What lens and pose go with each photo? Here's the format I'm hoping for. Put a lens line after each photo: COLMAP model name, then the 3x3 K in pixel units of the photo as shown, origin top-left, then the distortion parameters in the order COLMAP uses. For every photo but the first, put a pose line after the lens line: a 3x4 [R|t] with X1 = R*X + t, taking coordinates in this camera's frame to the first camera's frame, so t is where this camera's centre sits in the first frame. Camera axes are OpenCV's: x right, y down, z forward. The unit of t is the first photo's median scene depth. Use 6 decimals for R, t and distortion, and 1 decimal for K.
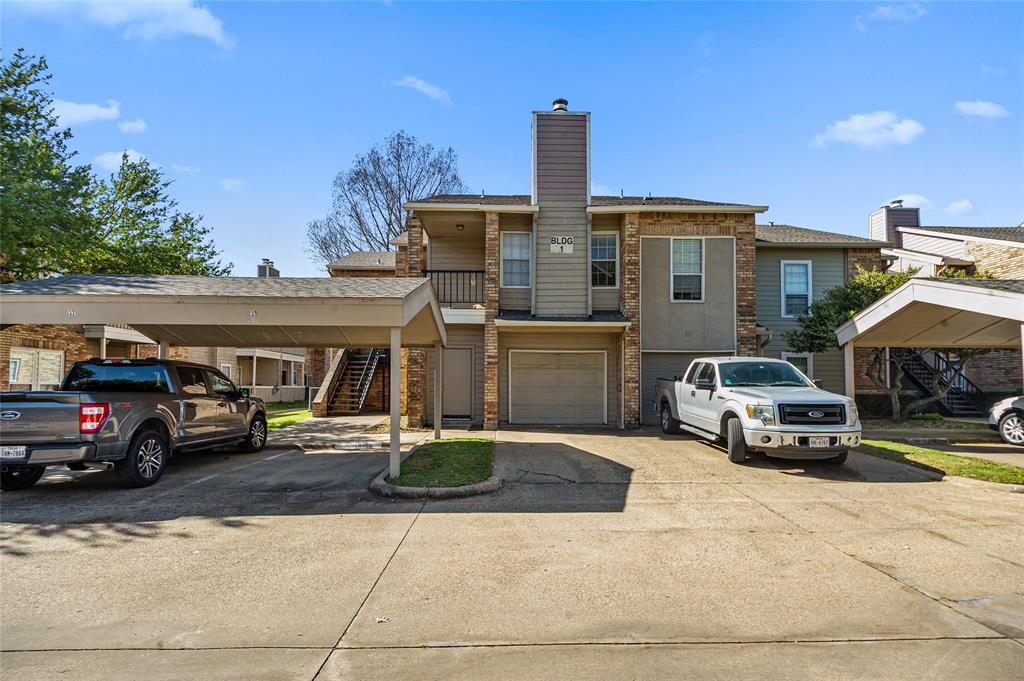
lens RADIAL K [[521.7, 0, 513.6], [0, 521.7, 374.3], [0, 0, 1]] dist [-0.006529, -0.006783]
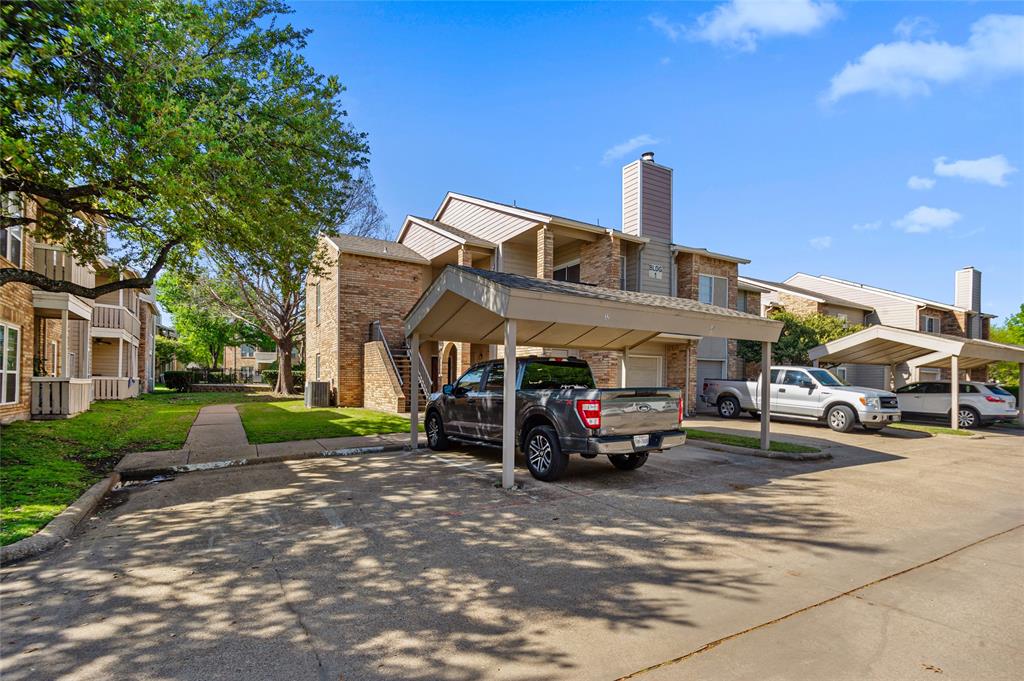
lens RADIAL K [[521.7, 0, 524.6], [0, 521.7, 389.6], [0, 0, 1]] dist [-0.006529, -0.006783]
pose [[0.860405, 0.004740, 0.509589, -0.819209], [-0.023731, 0.999245, 0.030775, 0.004705], [-0.509058, -0.038572, 0.859867, 0.068589]]
